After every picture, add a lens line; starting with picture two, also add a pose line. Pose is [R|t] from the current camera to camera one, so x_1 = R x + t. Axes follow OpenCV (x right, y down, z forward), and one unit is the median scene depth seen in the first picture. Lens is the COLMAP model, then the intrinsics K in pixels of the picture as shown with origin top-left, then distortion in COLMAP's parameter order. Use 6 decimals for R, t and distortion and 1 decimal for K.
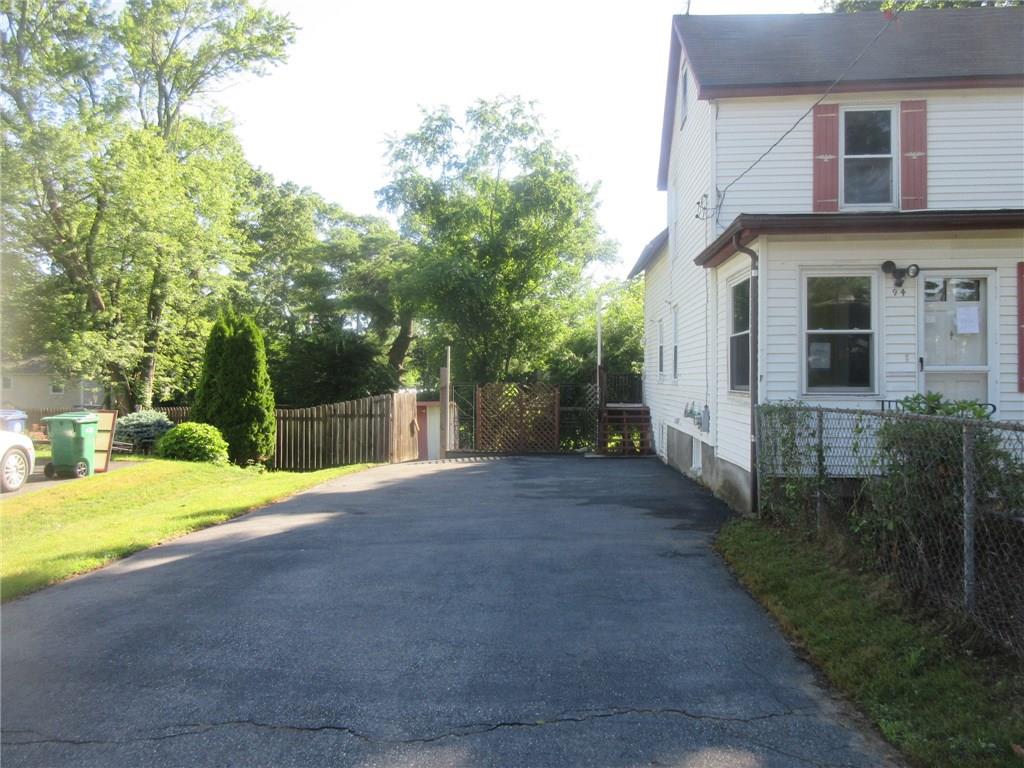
lens RADIAL K [[759.7, 0, 511.3], [0, 759.7, 377.3], [0, 0, 1]] dist [-0.002733, -0.001271]
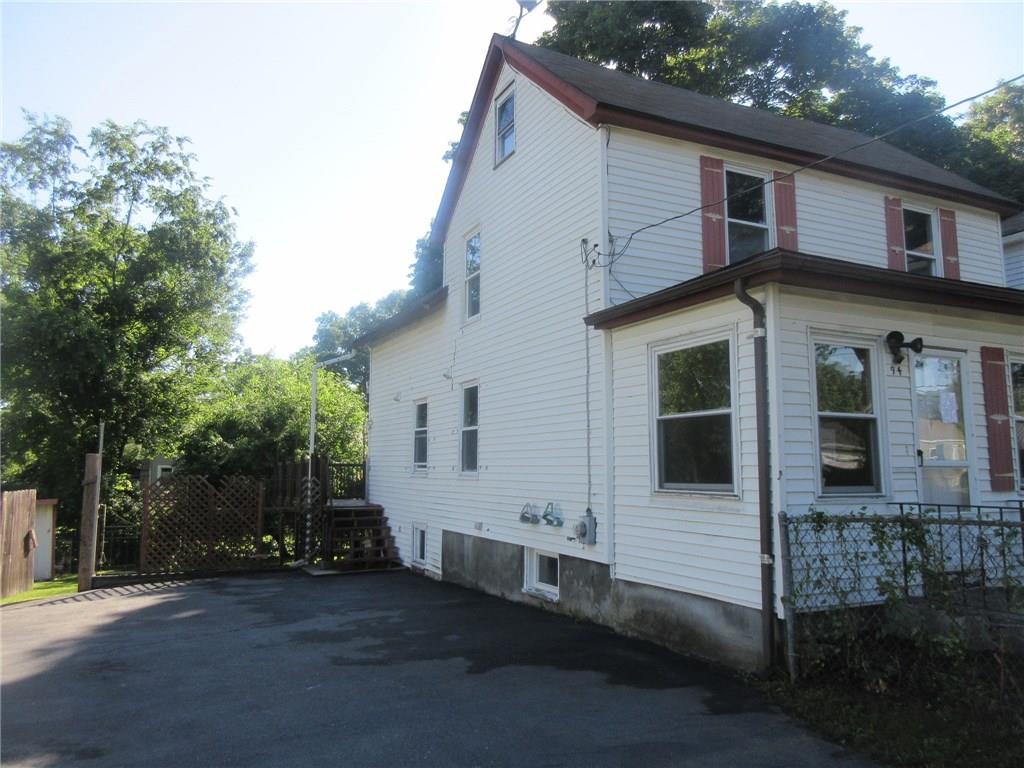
lens RADIAL K [[759.7, 0, 511.3], [0, 759.7, 377.3], [0, 0, 1]] dist [-0.002733, -0.001271]
pose [[0.862943, 0.064202, 0.501207, -0.063138], [-0.005201, 0.992971, -0.118240, -0.001035], [-0.505275, 0.099427, 0.857211, 0.118701]]
